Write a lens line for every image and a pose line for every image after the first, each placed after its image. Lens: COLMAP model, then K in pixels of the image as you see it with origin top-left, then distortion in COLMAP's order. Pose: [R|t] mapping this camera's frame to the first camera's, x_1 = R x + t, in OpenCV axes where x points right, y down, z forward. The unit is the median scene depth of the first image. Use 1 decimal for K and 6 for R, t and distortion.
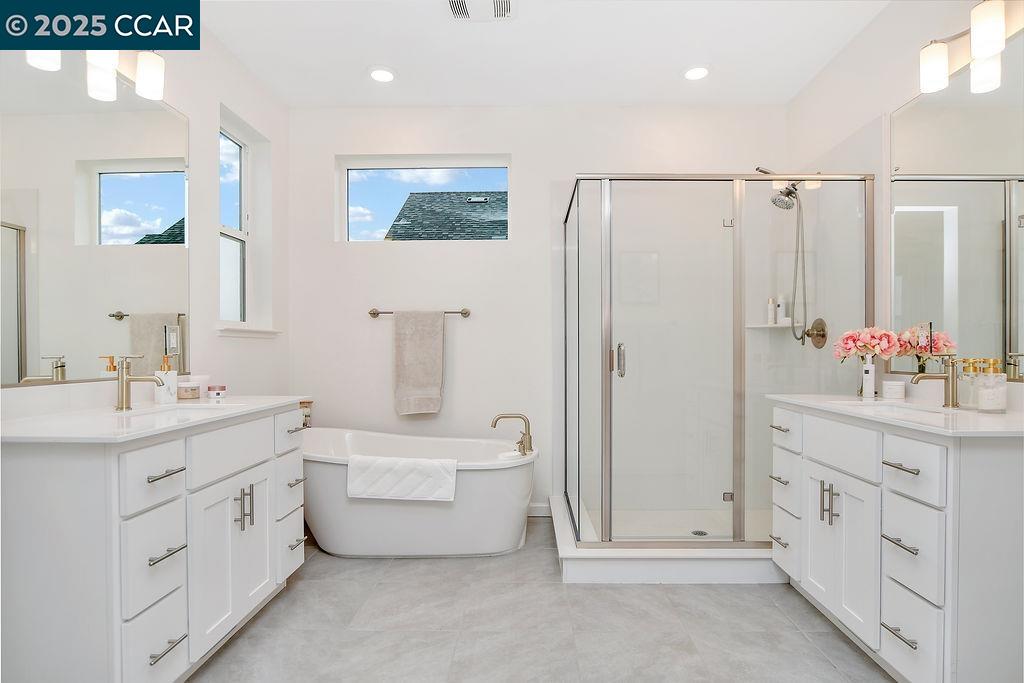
lens RADIAL K [[587.6, 0, 534.9], [0, 587.6, 368.0], [0, 0, 1]] dist [-0.000219, -0.000130]
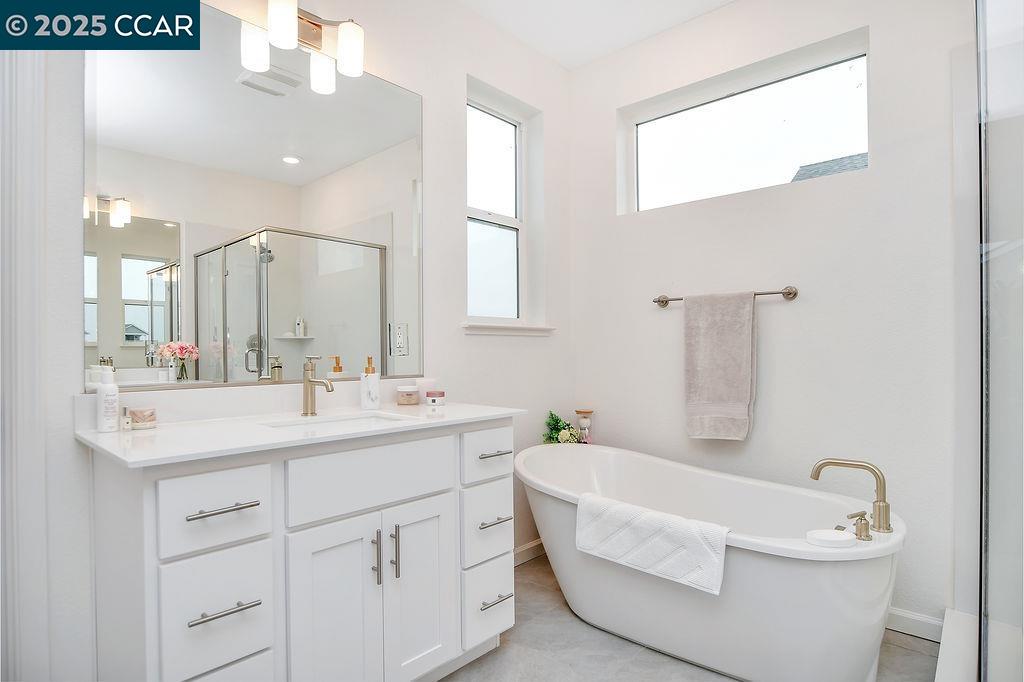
lens RADIAL K [[563.6, 0, 513.8], [0, 563.6, 357.0], [0, 0, 1]] dist [-0.009618, -0.000292]
pose [[0.745859, 0.007315, -0.666063, 0.090137], [-0.018912, 0.999769, -0.010198, -0.012384], [0.665835, 0.020203, 0.745826, 0.411836]]
